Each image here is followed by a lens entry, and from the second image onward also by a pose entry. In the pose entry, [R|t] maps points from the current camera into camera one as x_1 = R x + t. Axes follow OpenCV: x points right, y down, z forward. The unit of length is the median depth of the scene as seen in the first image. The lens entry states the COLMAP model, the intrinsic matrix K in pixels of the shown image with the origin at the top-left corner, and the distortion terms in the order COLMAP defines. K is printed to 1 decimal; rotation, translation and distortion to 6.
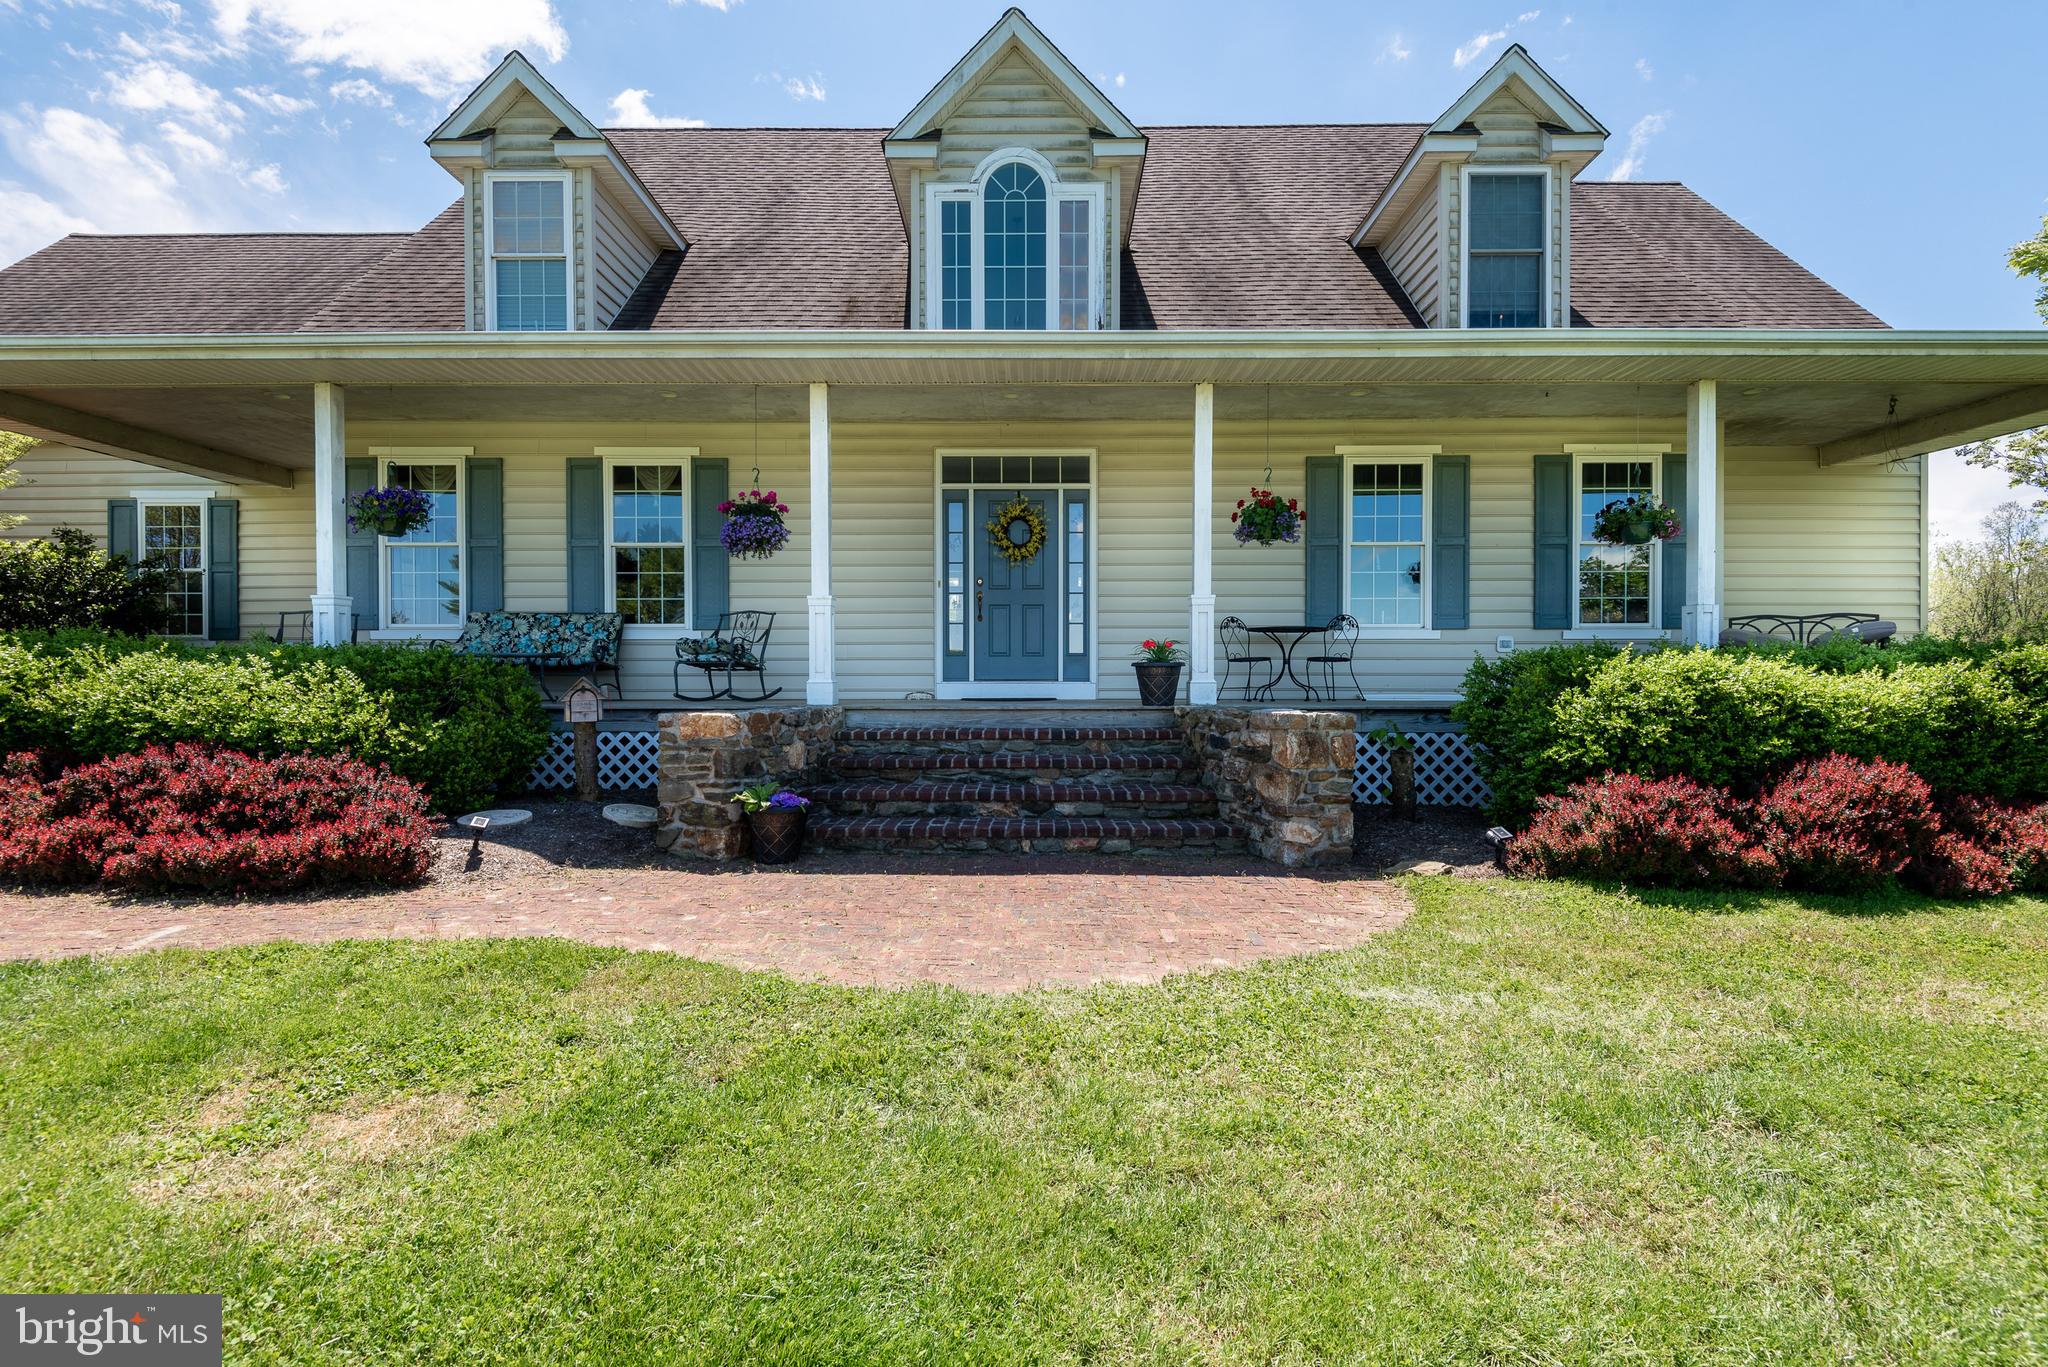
lens RADIAL K [[924.7, 0, 1024.0], [0, 924.7, 683.5], [0, 0, 1]] dist [0.020755, -0.013142]
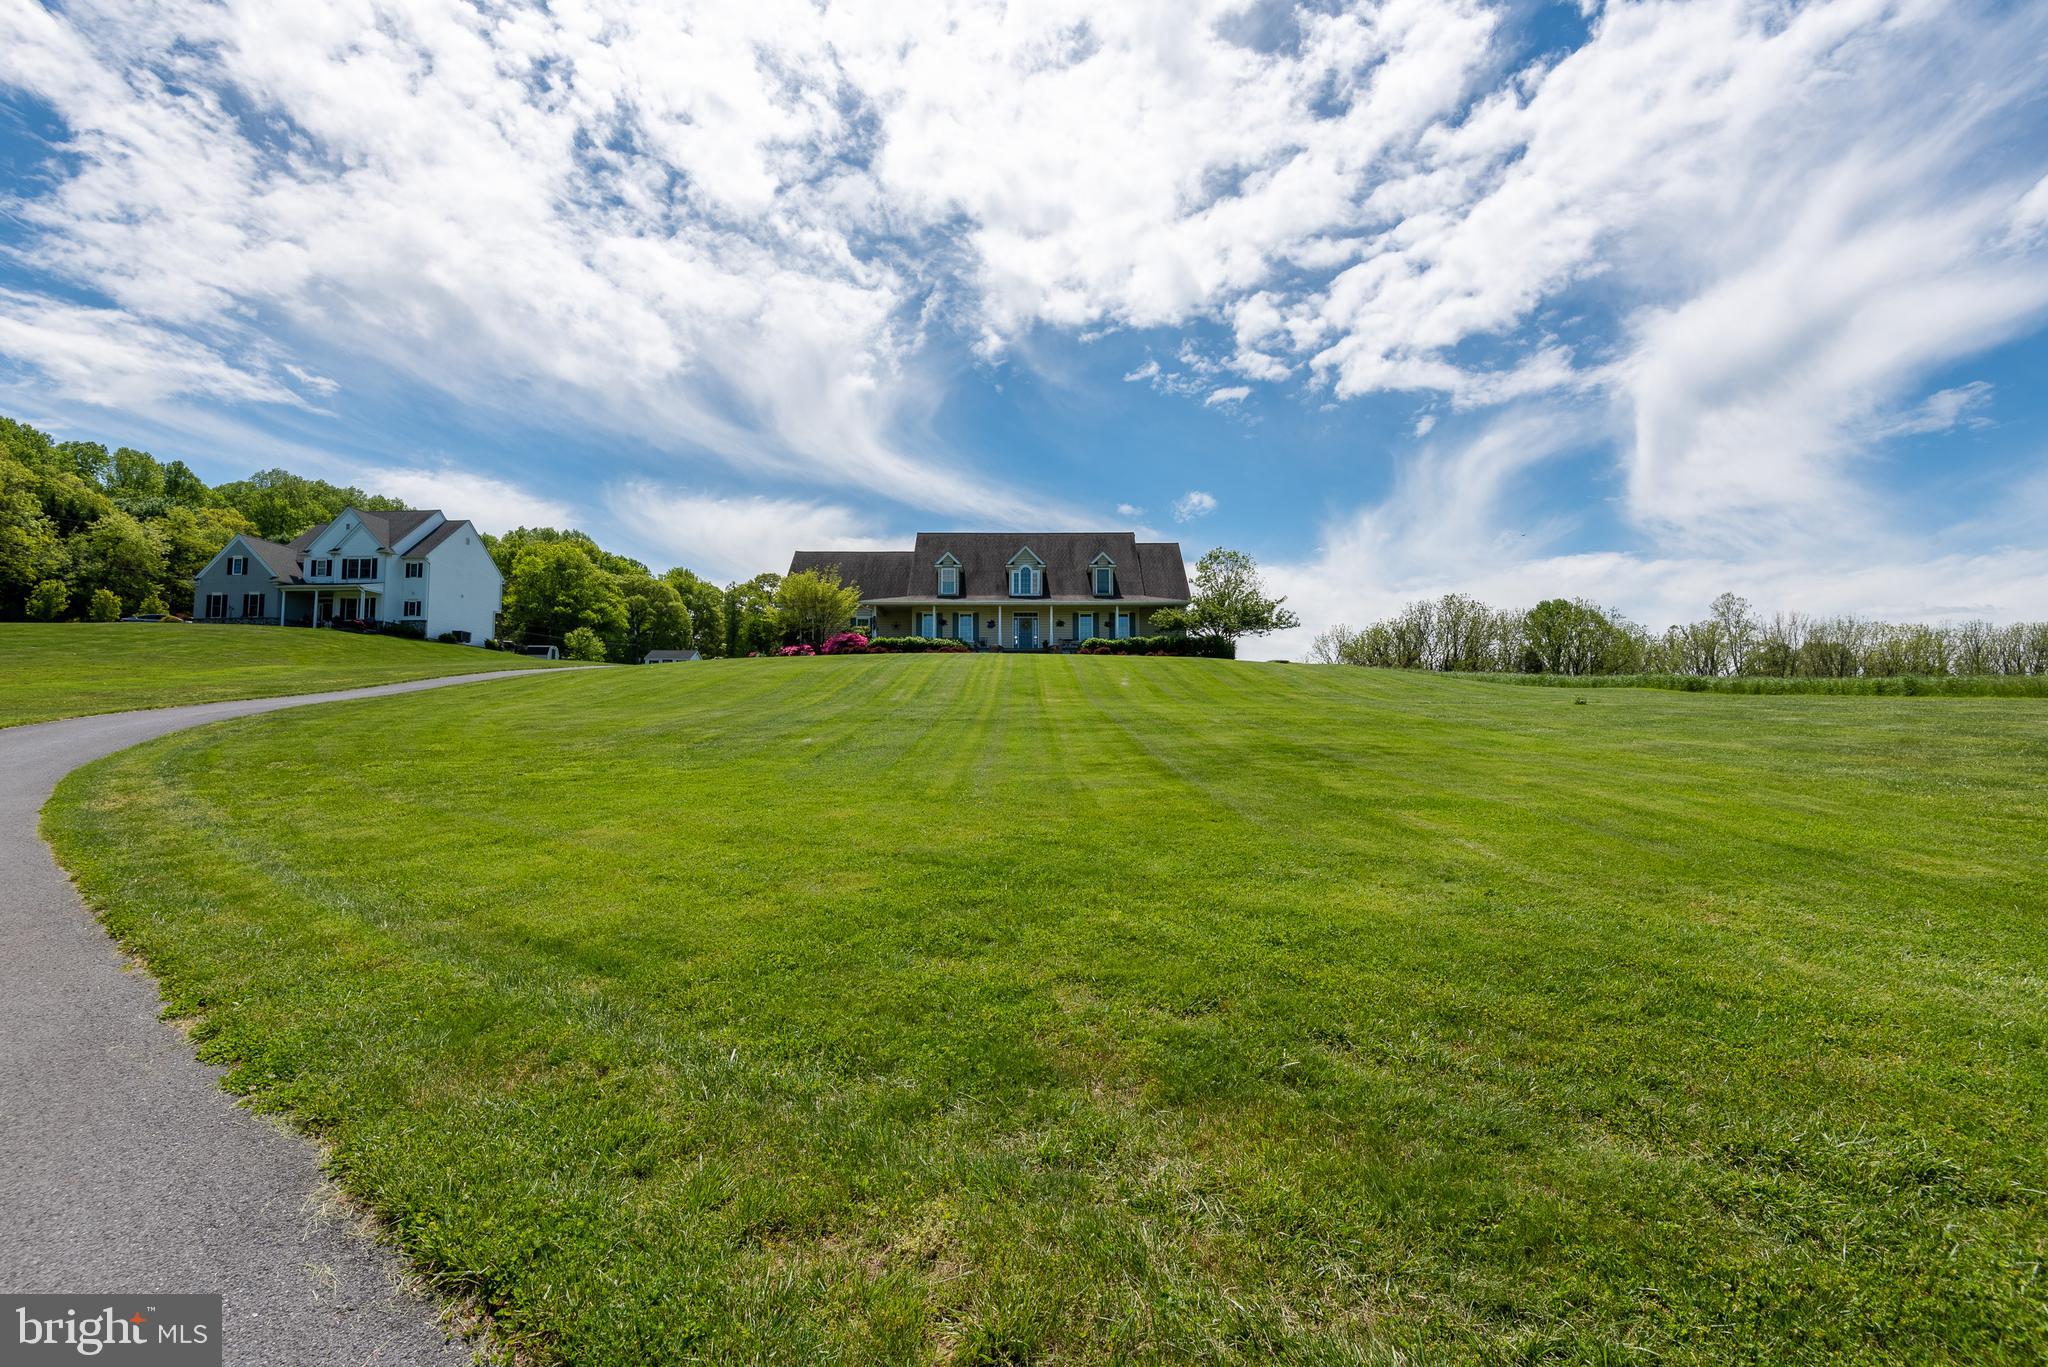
lens RADIAL K [[957.2, 0, 1022.3], [0, 957.2, 753.3], [0, 0, 1]] dist [0.000207, -0.015961]
pose [[0.999990, 0.000535, 0.004464, -0.059787], [-0.000479, 0.999923, -0.012434, 0.781246], [-0.004471, 0.012432, 0.999913, -5.424249]]
